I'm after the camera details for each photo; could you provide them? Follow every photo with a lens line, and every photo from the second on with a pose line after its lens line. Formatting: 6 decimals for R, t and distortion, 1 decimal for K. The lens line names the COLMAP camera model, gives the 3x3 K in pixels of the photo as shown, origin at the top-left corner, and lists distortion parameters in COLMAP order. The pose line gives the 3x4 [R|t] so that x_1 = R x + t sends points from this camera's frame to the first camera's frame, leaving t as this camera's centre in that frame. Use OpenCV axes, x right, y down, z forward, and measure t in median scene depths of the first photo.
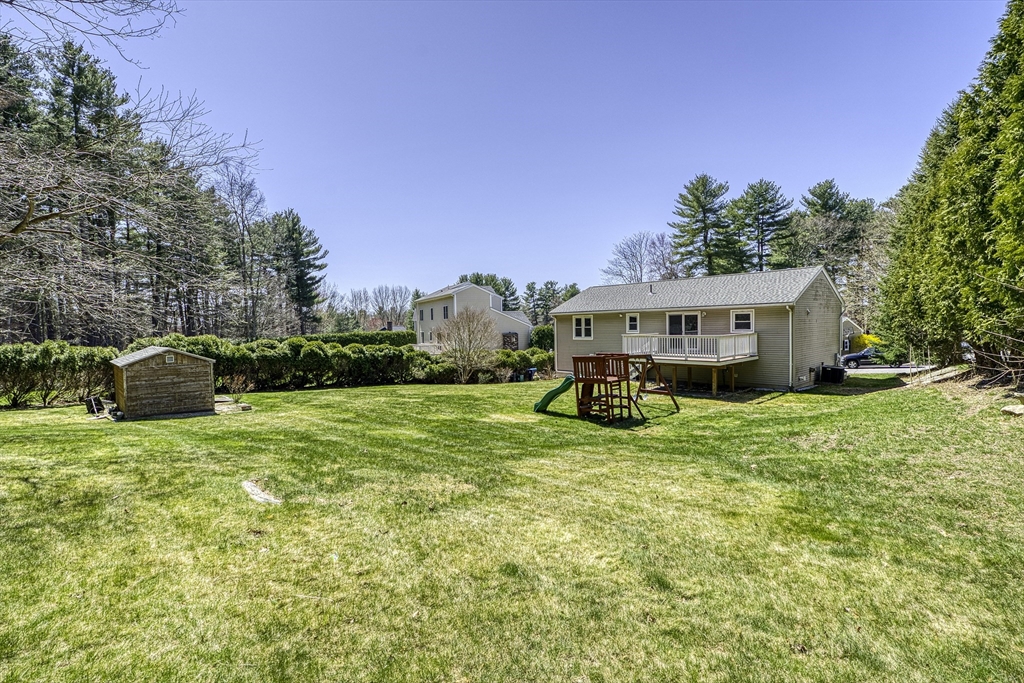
lens RADIAL K [[492.2, 0, 511.2], [0, 492.2, 339.6], [0, 0, 1]] dist [0.000583, 0.002614]
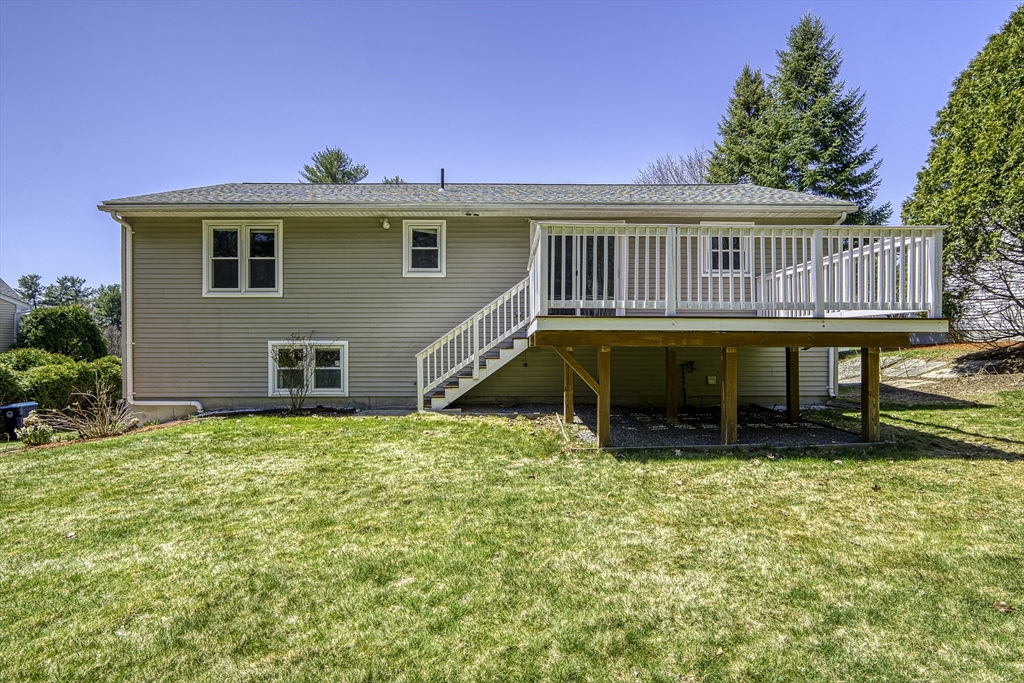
lens RADIAL K [[492.2, 0, 517.8], [0, 492.2, 344.6], [0, 0, 1]] dist [0.000583, 0.002614]
pose [[0.681570, 0.022977, 0.731392, 0.034416], [0.010155, 0.999114, -0.040851, 0.045826], [-0.731682, 0.035270, 0.680733, 0.653770]]
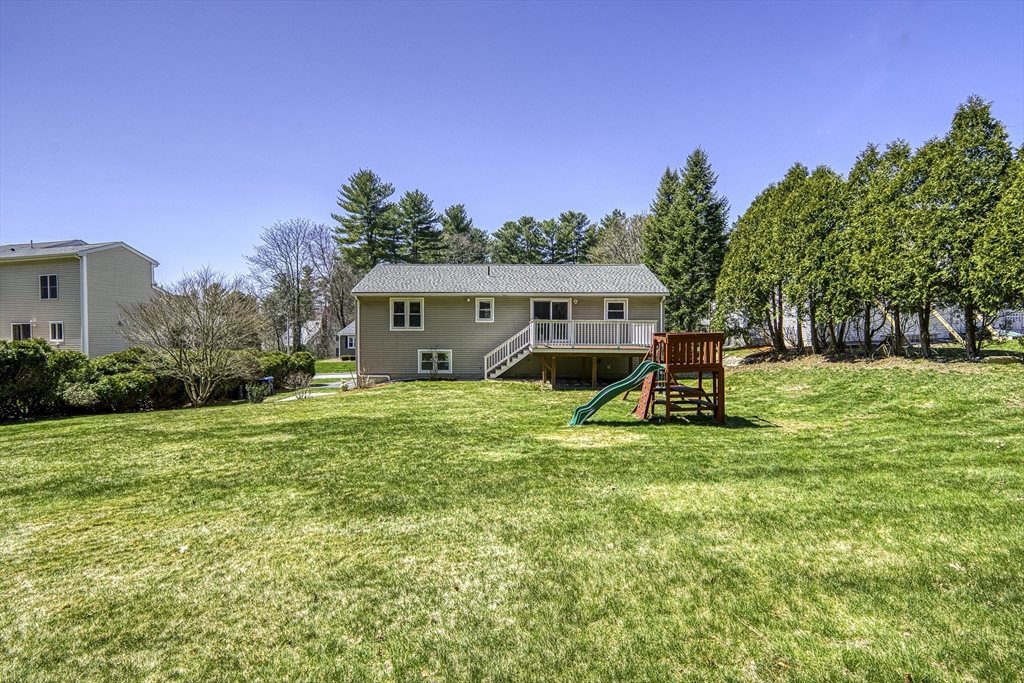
lens RADIAL K [[492.2, 0, 518.5], [0, 492.2, 345.0], [0, 0, 1]] dist [0.000583, 0.002614]
pose [[0.680552, 0.001056, 0.732699, -0.284578], [0.006186, 0.999955, -0.007187, 0.028193], [-0.732673, 0.009424, 0.680515, 0.371214]]
